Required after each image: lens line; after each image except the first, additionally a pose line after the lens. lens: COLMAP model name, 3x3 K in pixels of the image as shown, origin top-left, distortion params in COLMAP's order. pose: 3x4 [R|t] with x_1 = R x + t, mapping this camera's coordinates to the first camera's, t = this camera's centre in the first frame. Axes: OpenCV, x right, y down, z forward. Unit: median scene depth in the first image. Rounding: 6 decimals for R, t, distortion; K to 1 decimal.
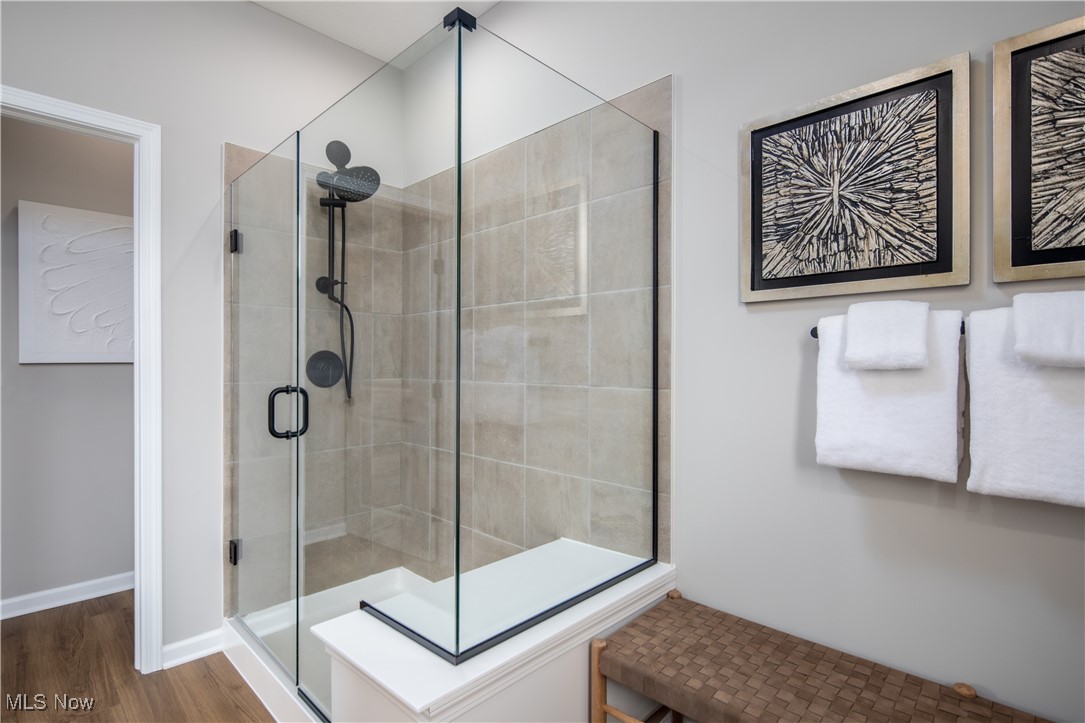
lens RADIAL K [[522.8, 0, 542.5], [0, 522.8, 361.5], [0, 0, 1]] dist [-0.001885, -0.000426]
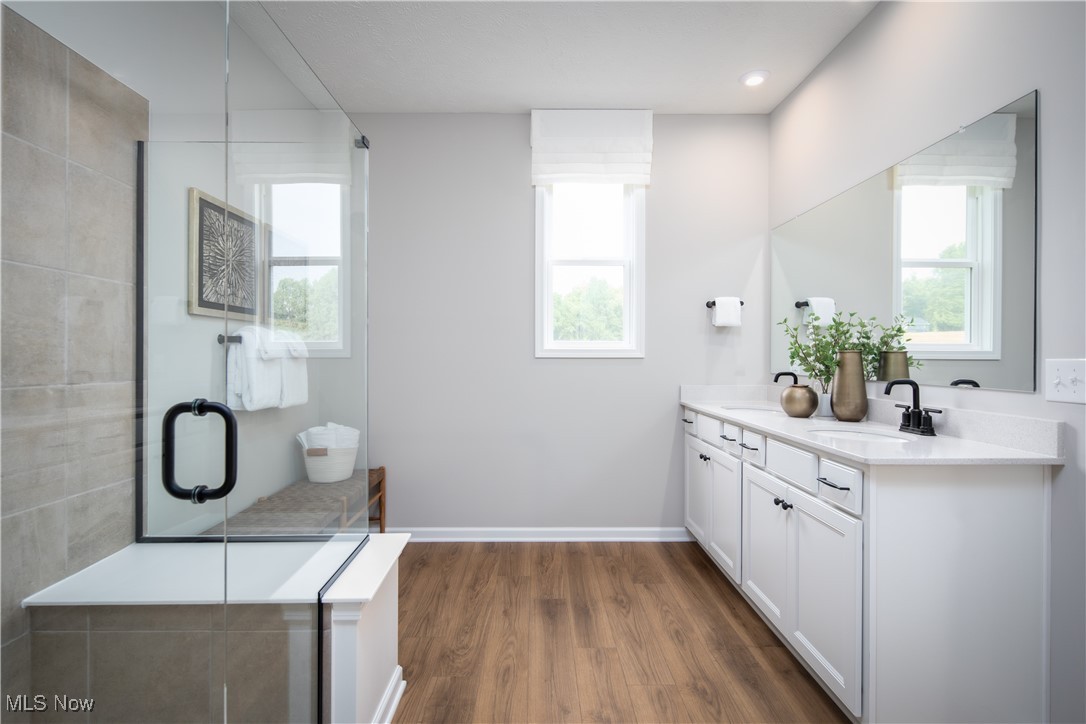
lens RADIAL K [[523.2, 0, 543.0], [0, 523.2, 362.0], [0, 0, 1]] dist [-0.001885, -0.000426]
pose [[-0.708197, -0.008095, 0.705969, -1.357556], [-0.001955, 0.999953, 0.009505, 0.003249], [-0.706012, 0.005351, -0.708179, 1.406527]]
